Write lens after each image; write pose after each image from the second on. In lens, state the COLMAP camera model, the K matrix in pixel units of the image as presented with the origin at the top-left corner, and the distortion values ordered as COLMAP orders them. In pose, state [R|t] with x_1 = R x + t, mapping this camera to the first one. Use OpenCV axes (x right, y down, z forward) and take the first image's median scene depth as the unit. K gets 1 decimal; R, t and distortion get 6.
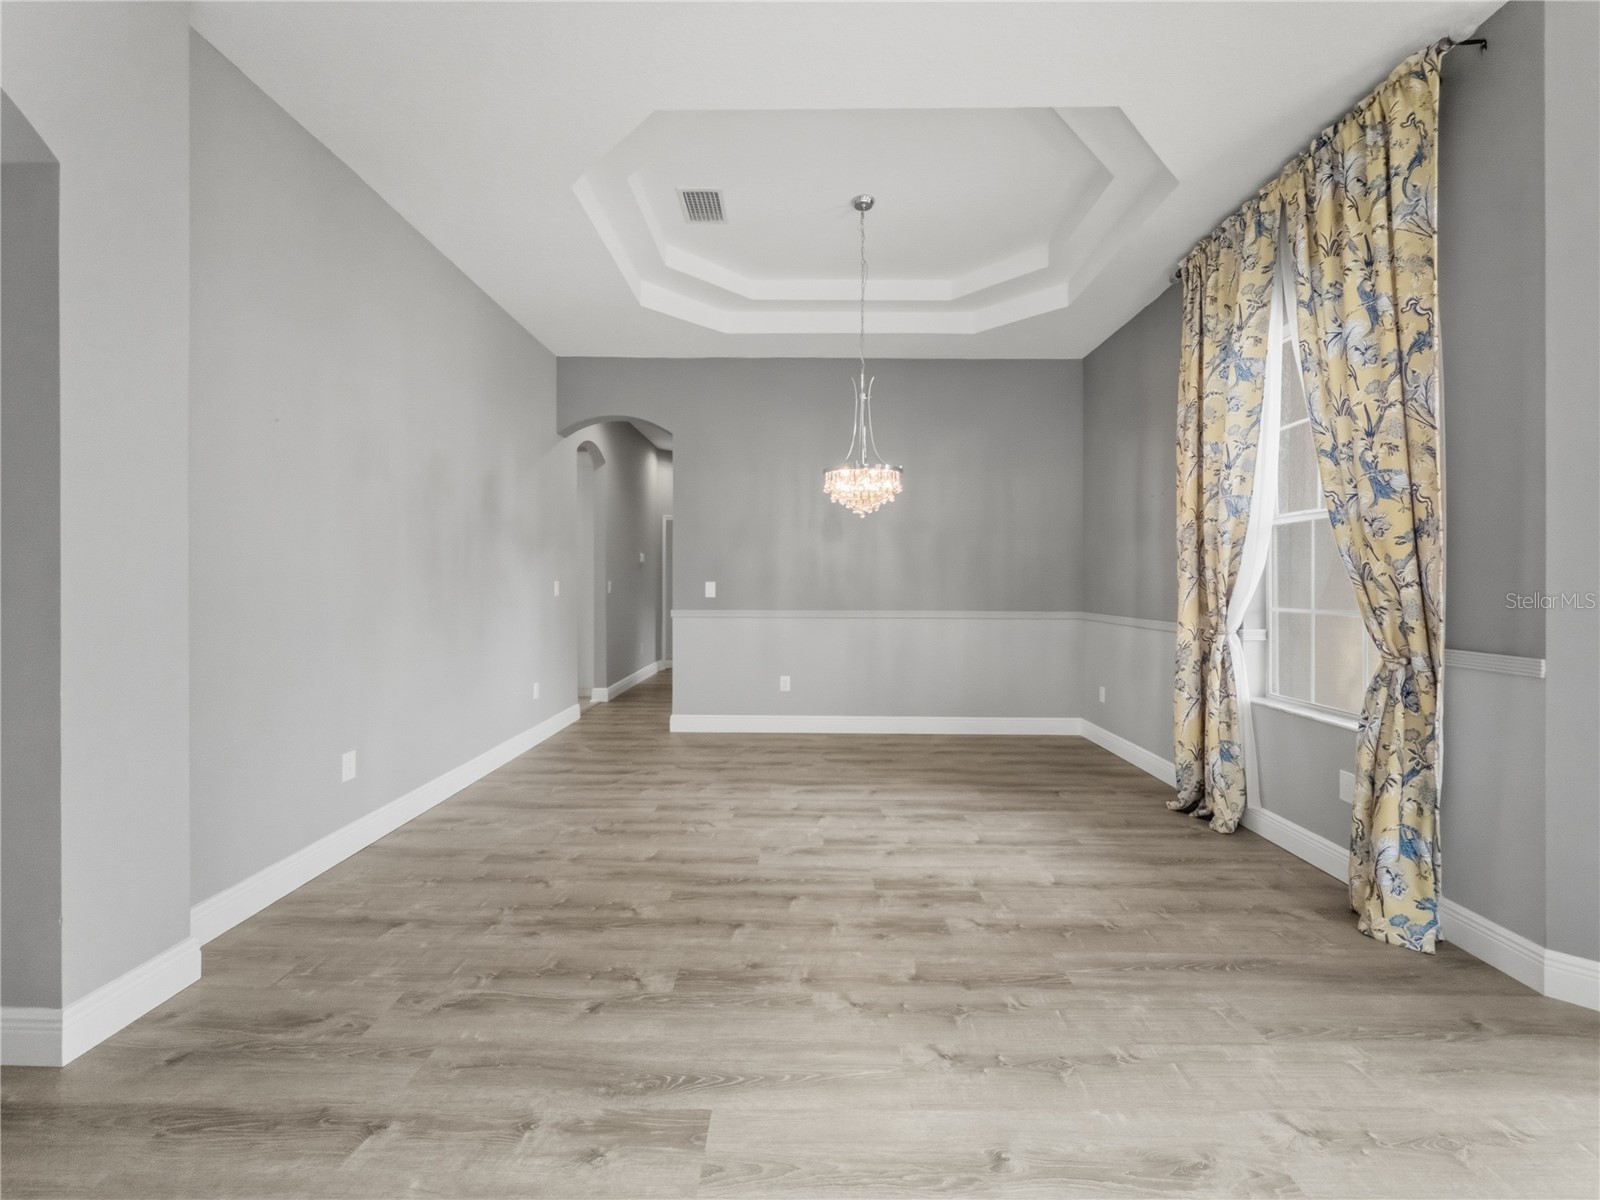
lens RADIAL K [[659.7, 0, 802.3], [0, 659.7, 580.1], [0, 0, 1]] dist [-0.001498, -0.000094]
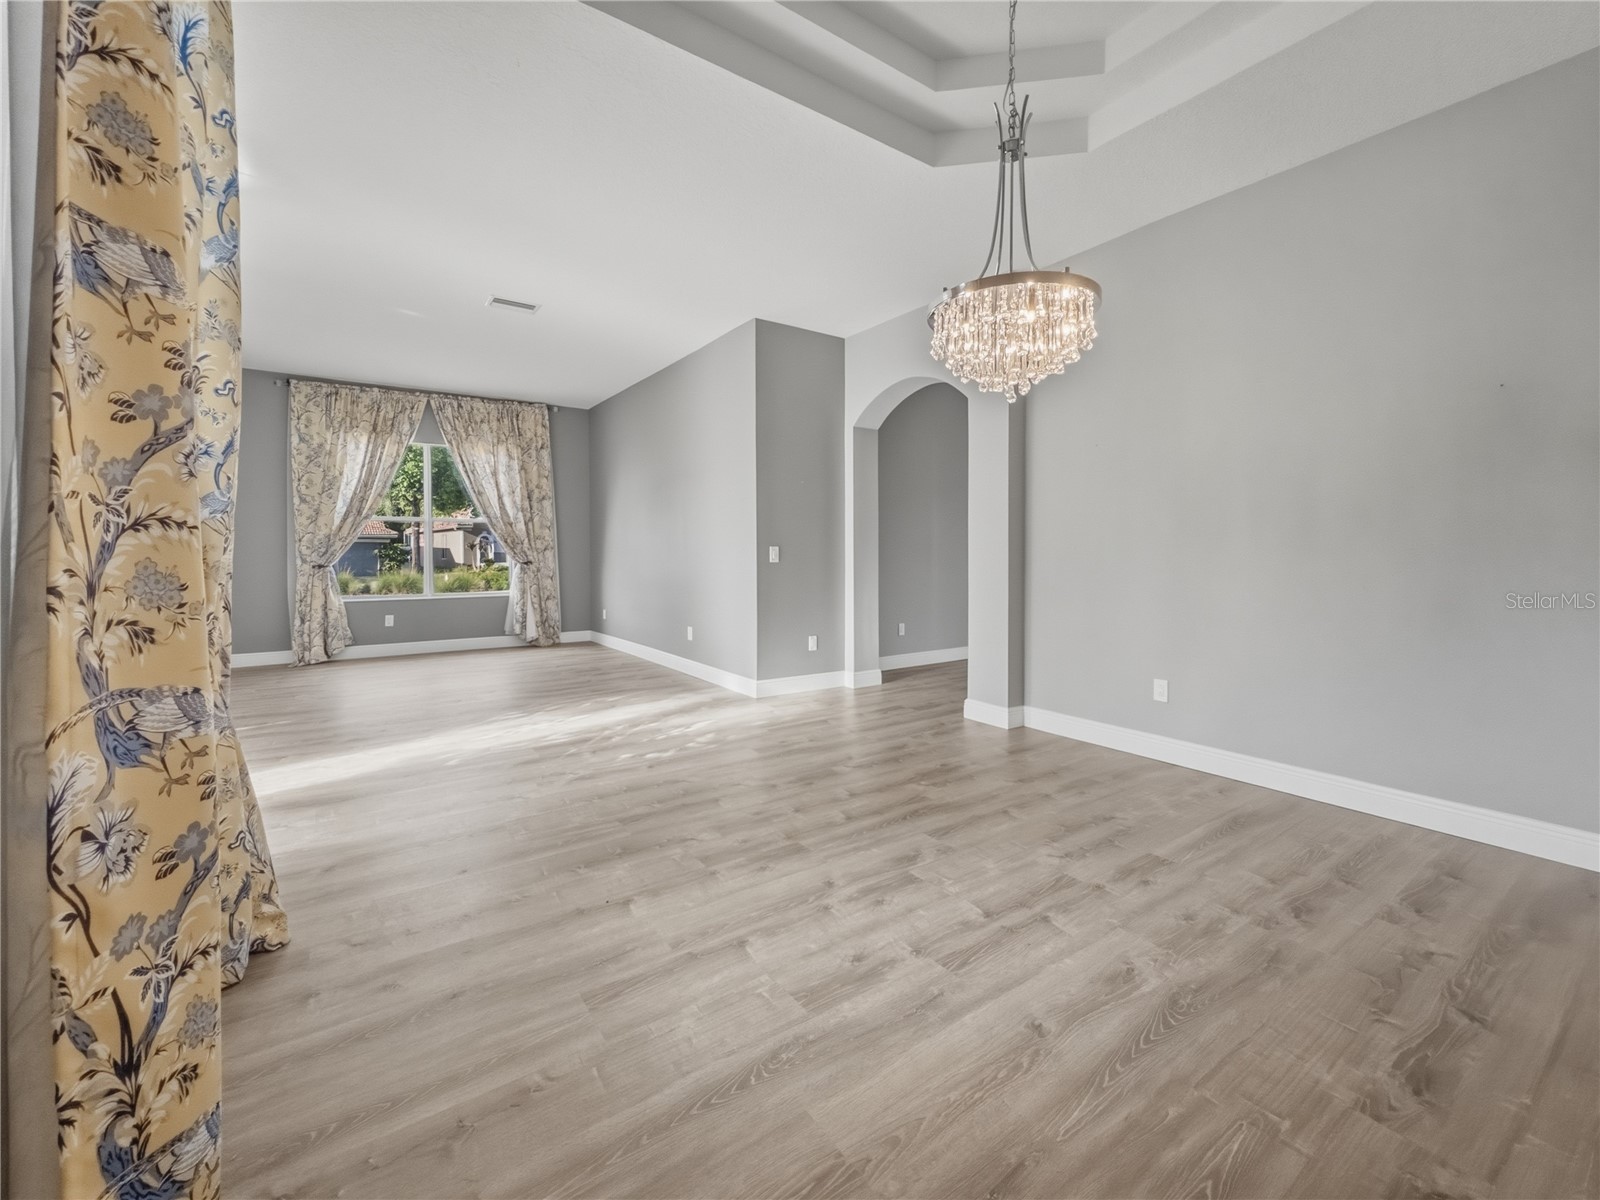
lens RADIAL K [[659.7, 0, 802.3], [0, 659.7, 580.1], [0, 0, 1]] dist [-0.001498, -0.000094]
pose [[-0.812927, 0.023005, -0.581912, 0.643531], [-0.001965, 0.999105, 0.042242, 0.014964], [0.582363, 0.035483, -0.812154, 1.691205]]
